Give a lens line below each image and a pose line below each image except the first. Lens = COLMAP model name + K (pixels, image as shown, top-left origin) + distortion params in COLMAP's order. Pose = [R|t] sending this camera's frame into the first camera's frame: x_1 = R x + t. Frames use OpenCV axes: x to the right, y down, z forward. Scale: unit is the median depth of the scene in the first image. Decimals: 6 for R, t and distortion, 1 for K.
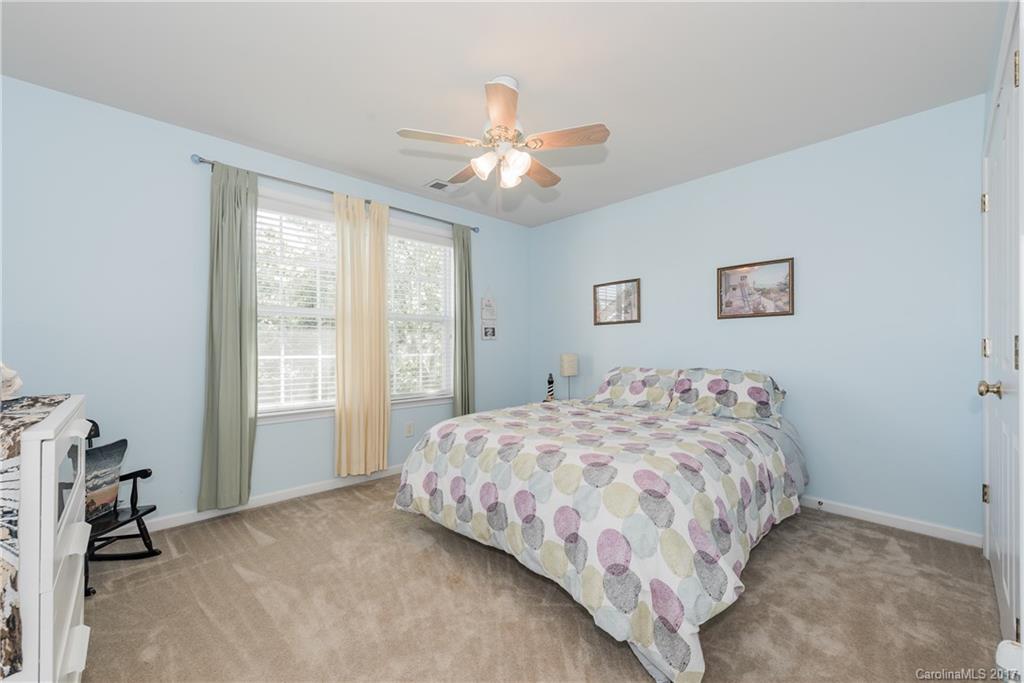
lens RADIAL K [[408.0, 0, 508.2], [0, 408.0, 338.2], [0, 0, 1]] dist [-0.007562, -0.000716]
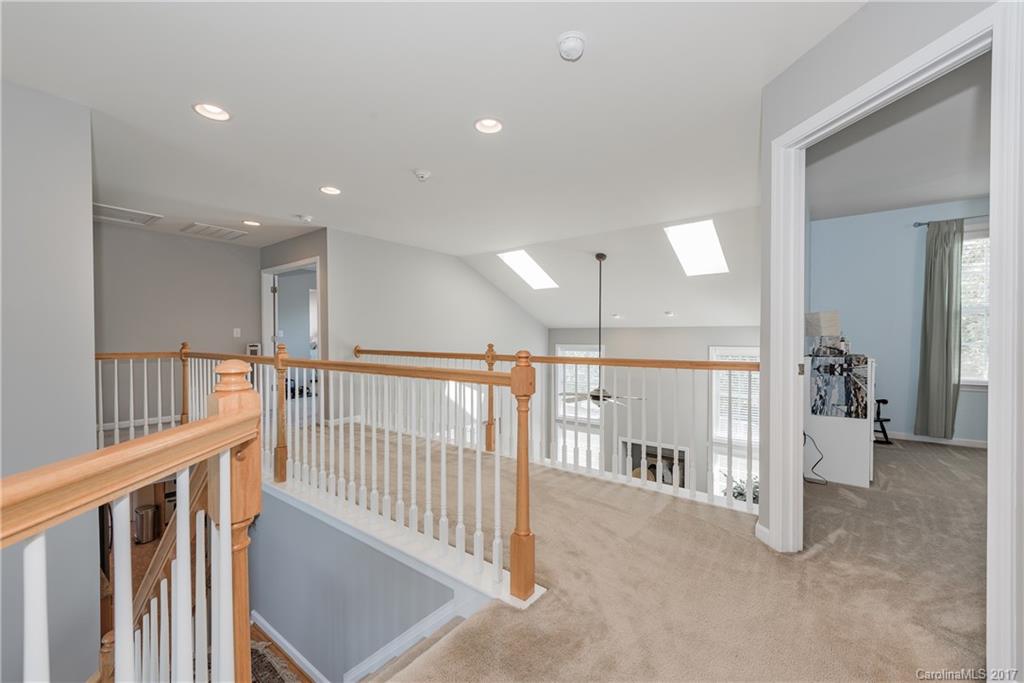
lens RADIAL K [[408.0, 0, 509.4], [0, 408.0, 342.5], [0, 0, 1]] dist [-0.007562, -0.000716]
pose [[0.151085, 0.015465, -0.988400, 0.639666], [-0.000662, 0.999879, 0.015543, 0.023216], [0.988521, -0.001694, 0.151077, -0.920959]]
